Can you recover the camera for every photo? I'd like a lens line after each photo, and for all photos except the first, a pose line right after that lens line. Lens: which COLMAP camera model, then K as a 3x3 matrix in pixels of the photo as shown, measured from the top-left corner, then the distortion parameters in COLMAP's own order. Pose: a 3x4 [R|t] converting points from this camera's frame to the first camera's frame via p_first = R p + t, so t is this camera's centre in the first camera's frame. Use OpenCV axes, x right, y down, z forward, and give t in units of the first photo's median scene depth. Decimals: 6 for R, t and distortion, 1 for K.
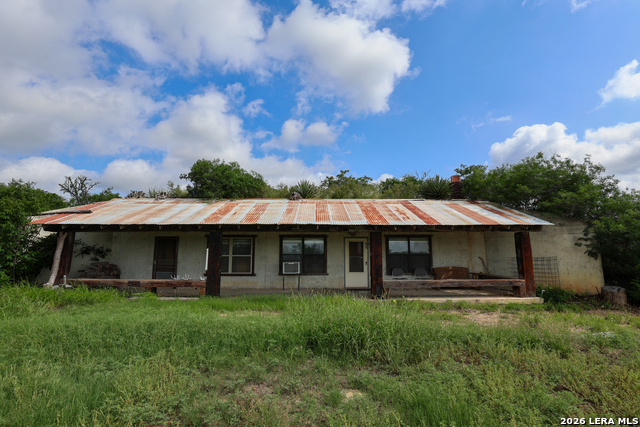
lens RADIAL K [[288.8, 0, 320.7], [0, 288.8, 215.5], [0, 0, 1]] dist [-0.019434, 0.000585]
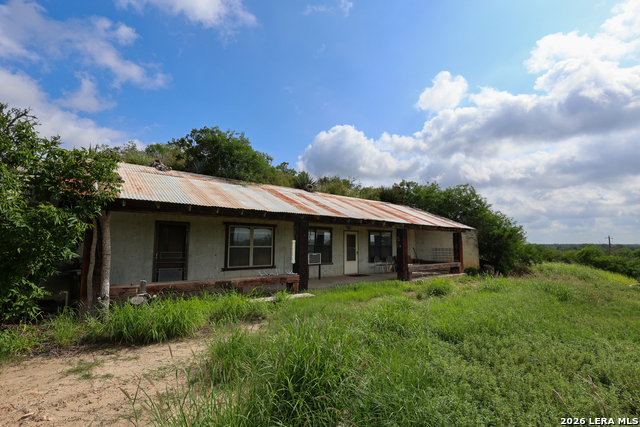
lens RADIAL K [[296.4, 0, 322.8], [0, 296.4, 214.6], [0, 0, 1]] dist [-0.021394, -0.000385]
pose [[0.774620, 0.068906, 0.628662, -0.728917], [-0.093738, 0.995576, 0.006379, 0.015030], [-0.625442, -0.063871, 0.777652, 0.161077]]
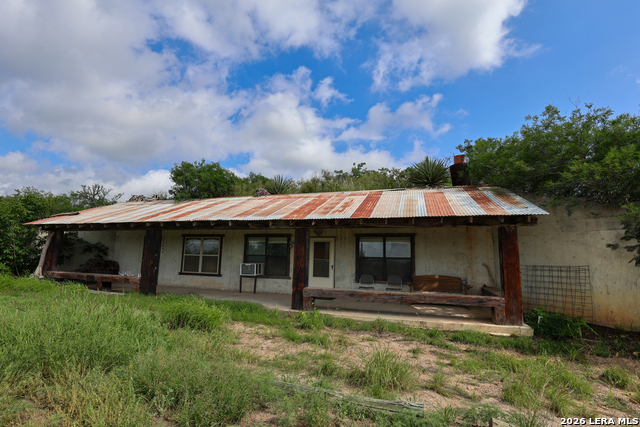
lens RADIAL K [[296.4, 0, 322.8], [0, 296.4, 214.6], [0, 0, 1]] dist [-0.021394, -0.000385]
pose [[0.947708, -0.024673, -0.318183, 0.416374], [0.019965, 0.999638, -0.018050, 0.026804], [0.318513, 0.010754, 0.947857, 0.168265]]
